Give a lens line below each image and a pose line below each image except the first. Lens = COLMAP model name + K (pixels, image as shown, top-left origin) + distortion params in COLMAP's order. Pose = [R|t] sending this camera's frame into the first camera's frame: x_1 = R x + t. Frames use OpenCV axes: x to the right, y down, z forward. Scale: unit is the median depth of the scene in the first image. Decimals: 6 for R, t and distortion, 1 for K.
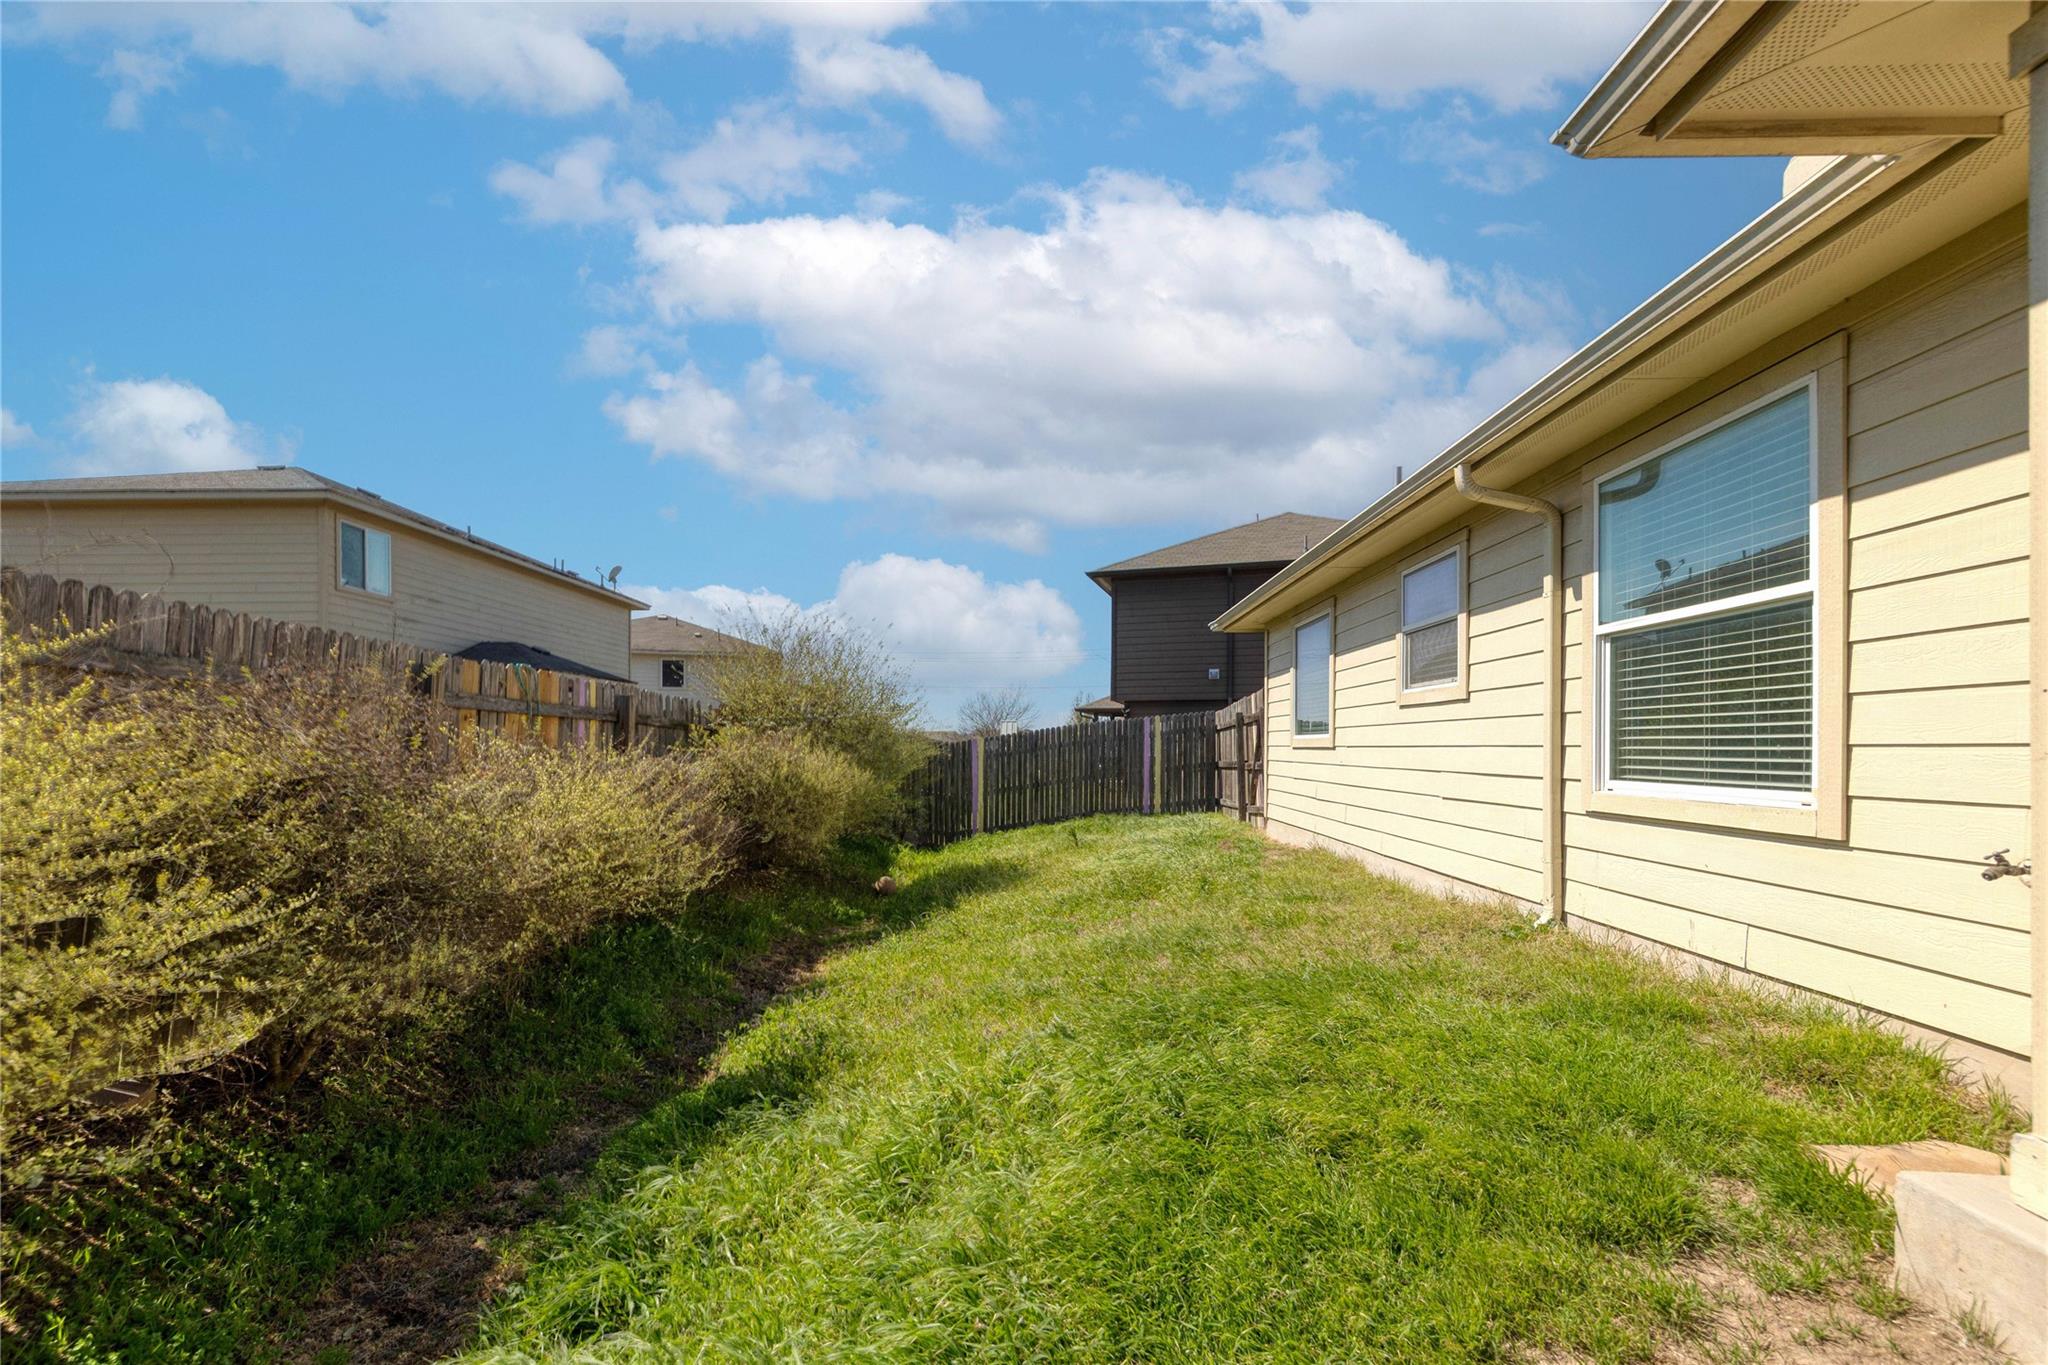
lens RADIAL K [[896.5, 0, 1023.2], [0, 896.5, 719.8], [0, 0, 1]] dist [0.001535, 0.000226]
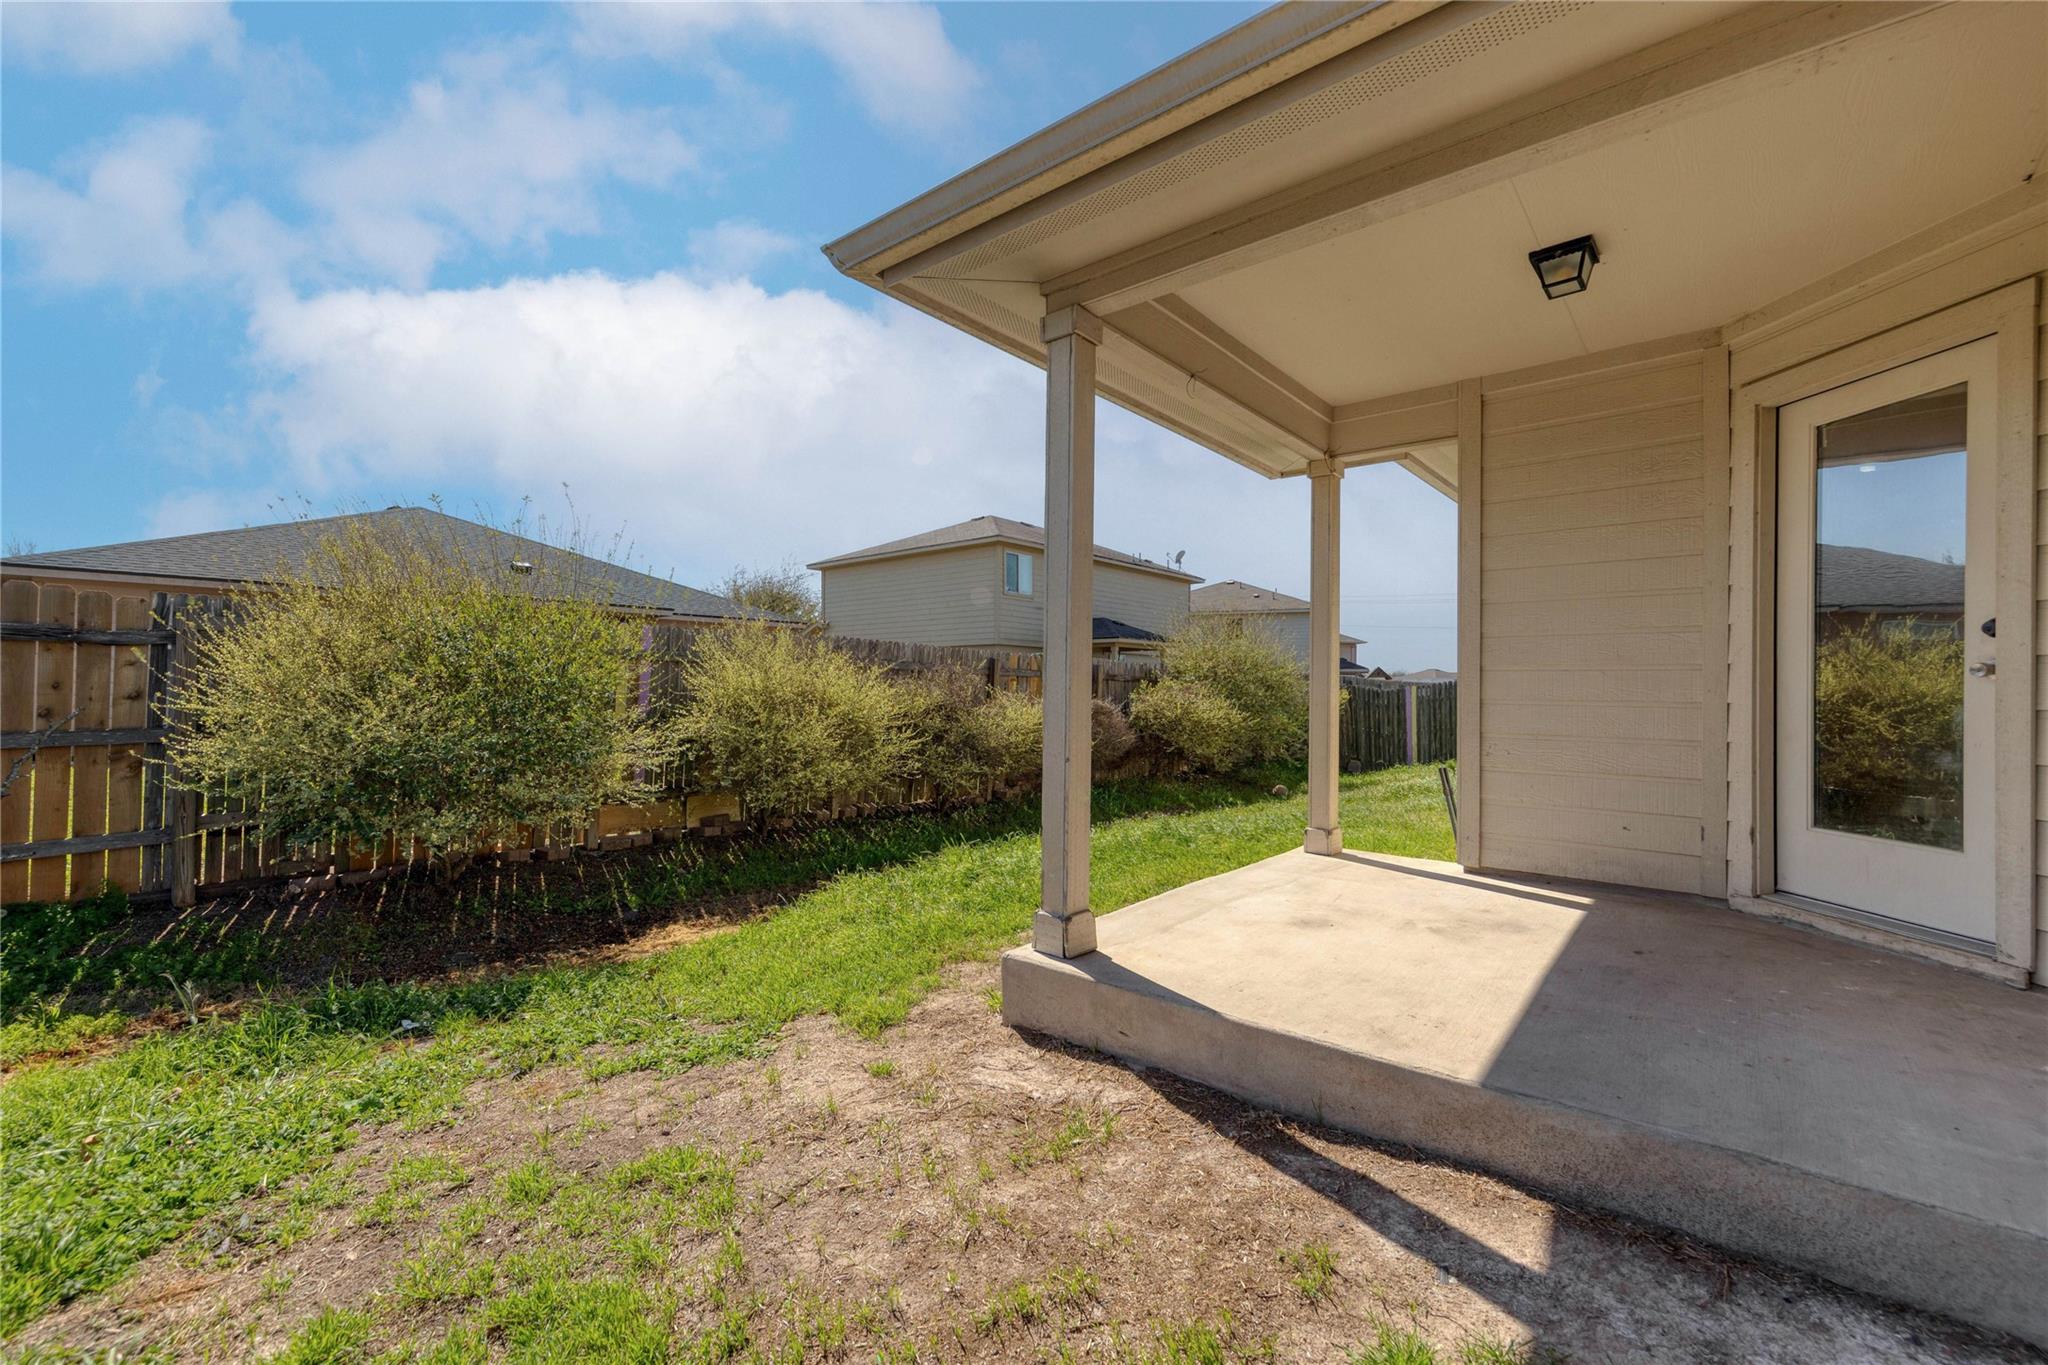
lens RADIAL K [[875.7, 0, 1011.9], [0, 875.7, 655.1], [0, 0, 1]] dist [0.016102, -0.000017]
pose [[0.773352, -0.010429, -0.633892, 0.279767], [0.007324, 0.999945, -0.007516, -0.017663], [0.633935, 0.001170, 0.773385, -0.251758]]
